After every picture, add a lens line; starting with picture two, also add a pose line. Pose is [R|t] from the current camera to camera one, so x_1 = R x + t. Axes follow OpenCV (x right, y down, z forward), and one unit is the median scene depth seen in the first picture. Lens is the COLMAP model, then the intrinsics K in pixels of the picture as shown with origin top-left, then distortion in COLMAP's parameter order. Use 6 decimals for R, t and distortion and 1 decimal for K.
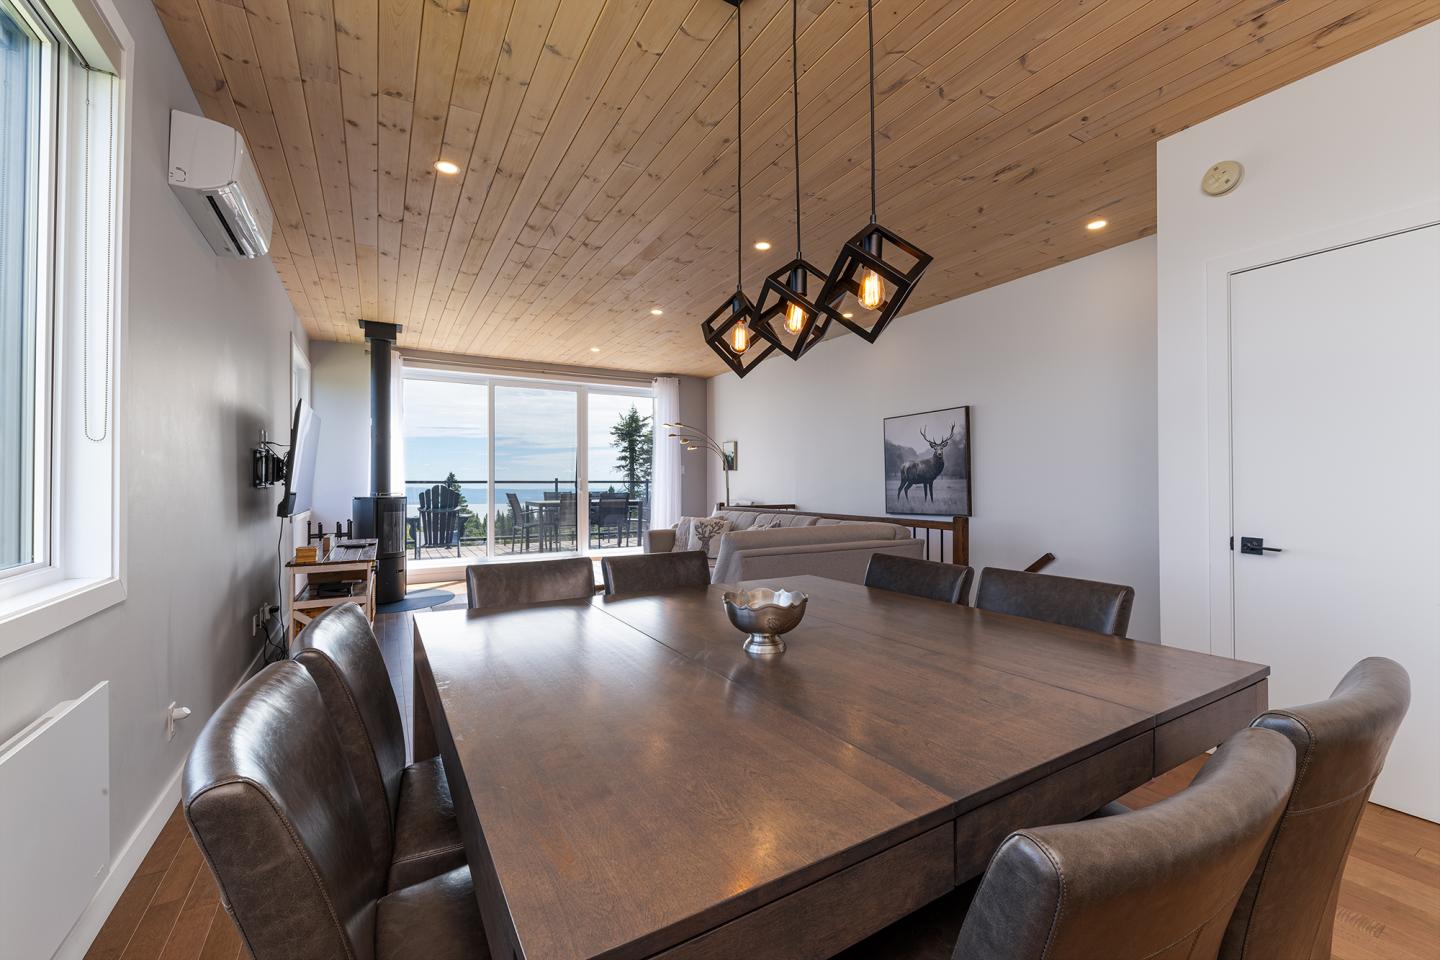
lens RADIAL K [[599.0, 0, 715.9], [0, 599.0, 476.5], [0, 0, 1]] dist [0.000043, -0.007043]
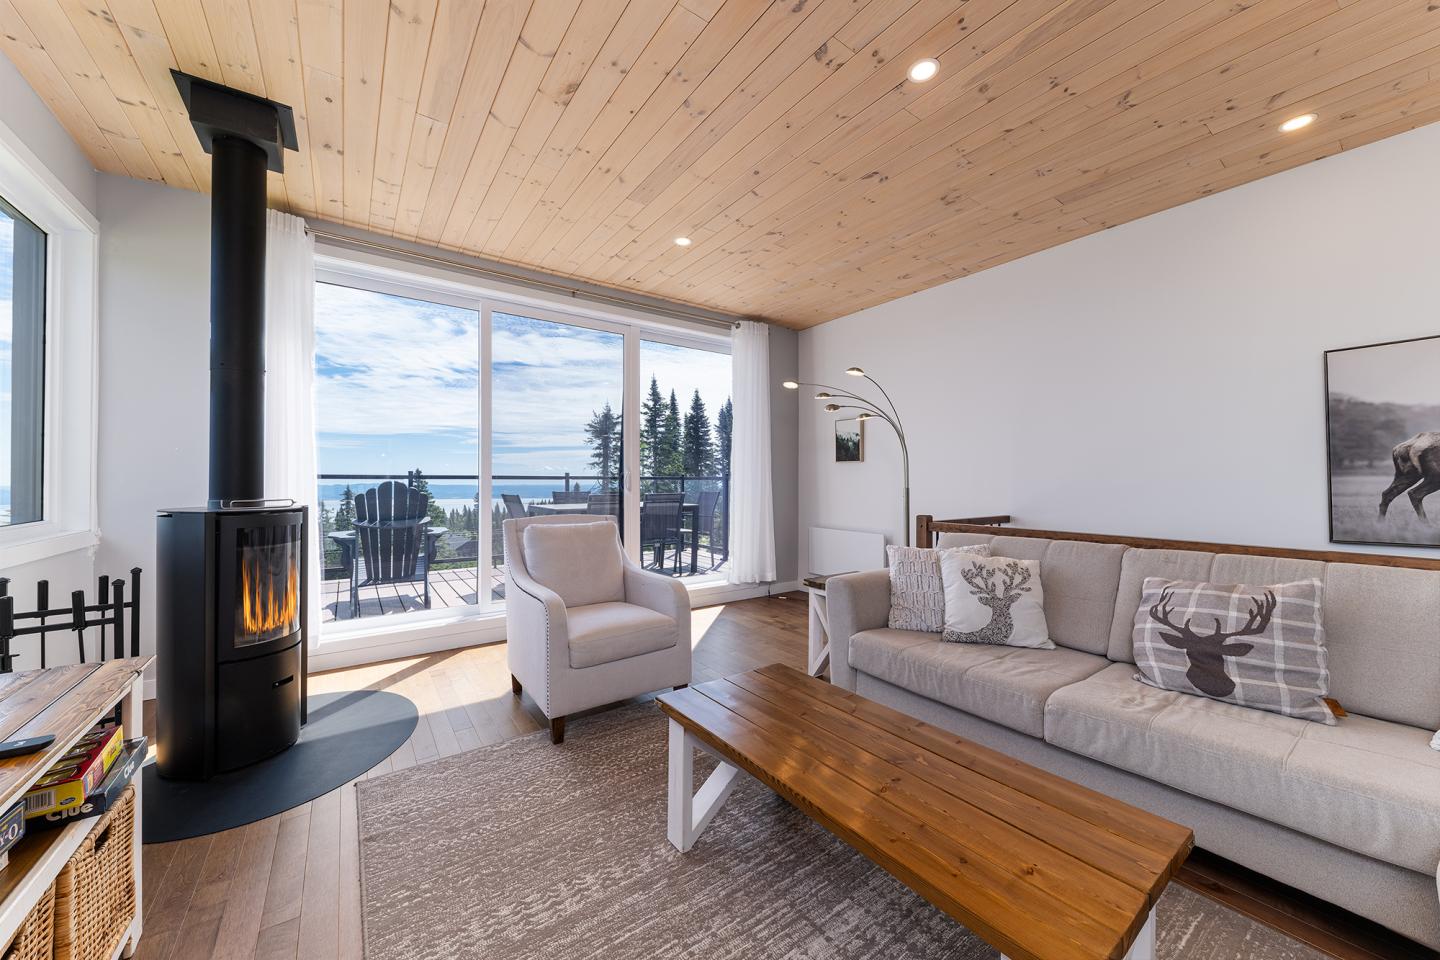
lens RADIAL K [[538.1, 0, 724.1], [0, 538.1, 479.8], [0, 0, 1]] dist [0.001065, -0.000180]
pose [[0.994932, 0.004653, 0.100447, -0.181246], [-0.005619, 0.999941, 0.009333, 0.005840], [-0.100397, -0.009851, 0.994899, 0.420159]]
